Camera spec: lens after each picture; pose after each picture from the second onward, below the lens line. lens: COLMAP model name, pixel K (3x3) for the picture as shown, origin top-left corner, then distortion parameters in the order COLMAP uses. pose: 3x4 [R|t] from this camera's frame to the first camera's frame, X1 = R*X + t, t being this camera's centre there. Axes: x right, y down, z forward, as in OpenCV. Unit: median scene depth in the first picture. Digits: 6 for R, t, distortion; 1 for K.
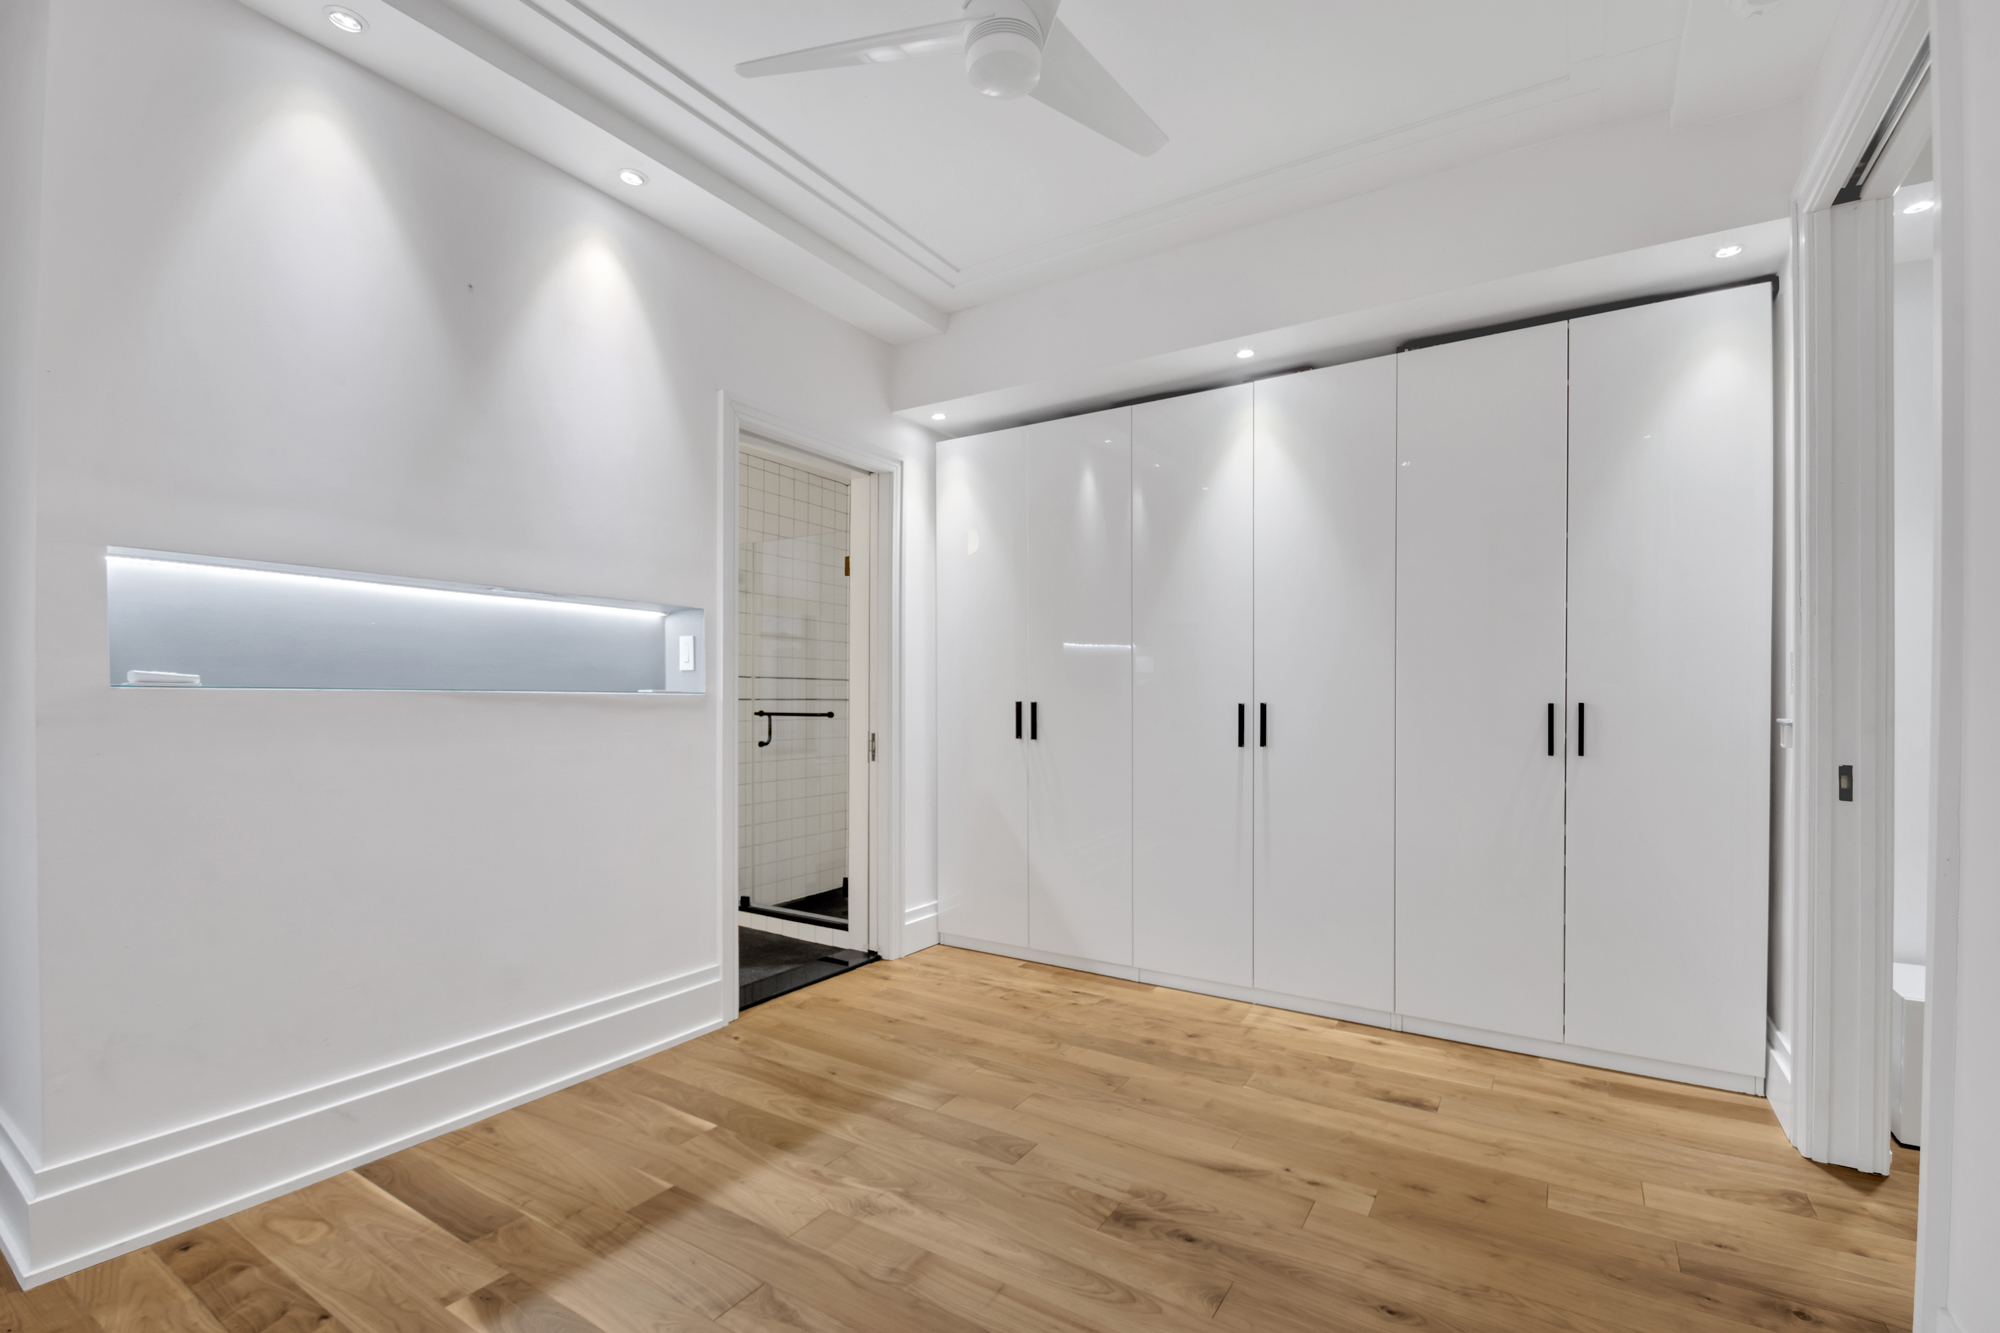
lens RADIAL K [[883.9, 0, 999.7], [0, 883.9, 655.2], [0, 0, 1]] dist [-0.015384, -0.002712]
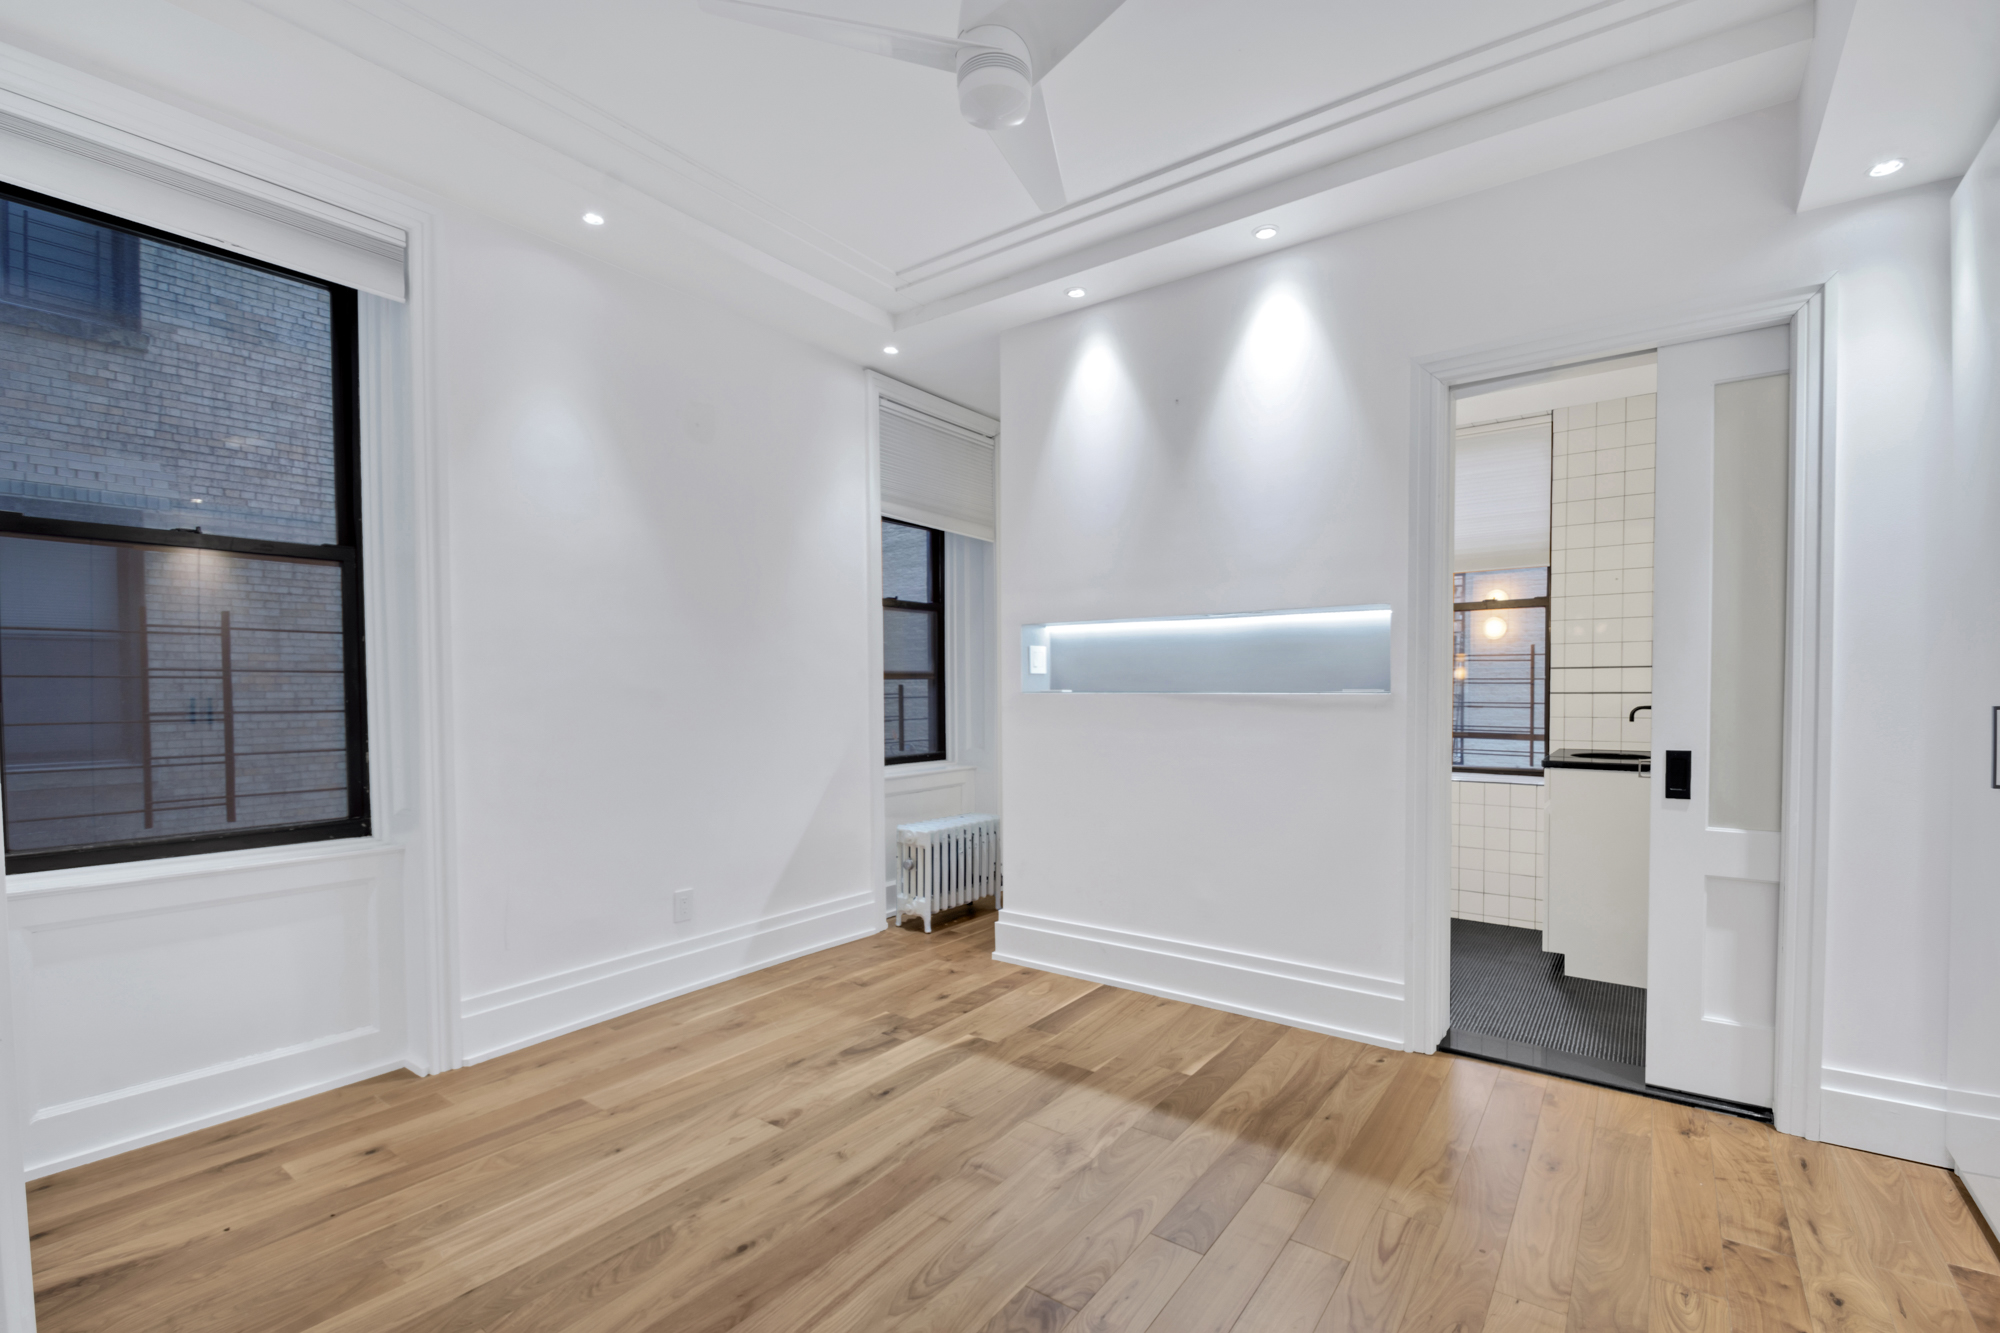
lens RADIAL K [[883.9, 0, 1014.7], [0, 883.9, 664.0], [0, 0, 1]] dist [-0.015384, -0.002712]
pose [[-0.073430, -0.024846, -0.996991, 0.862897], [0.055355, 0.998047, -0.028949, 0.023634], [0.995763, -0.057315, -0.071911, 0.900516]]
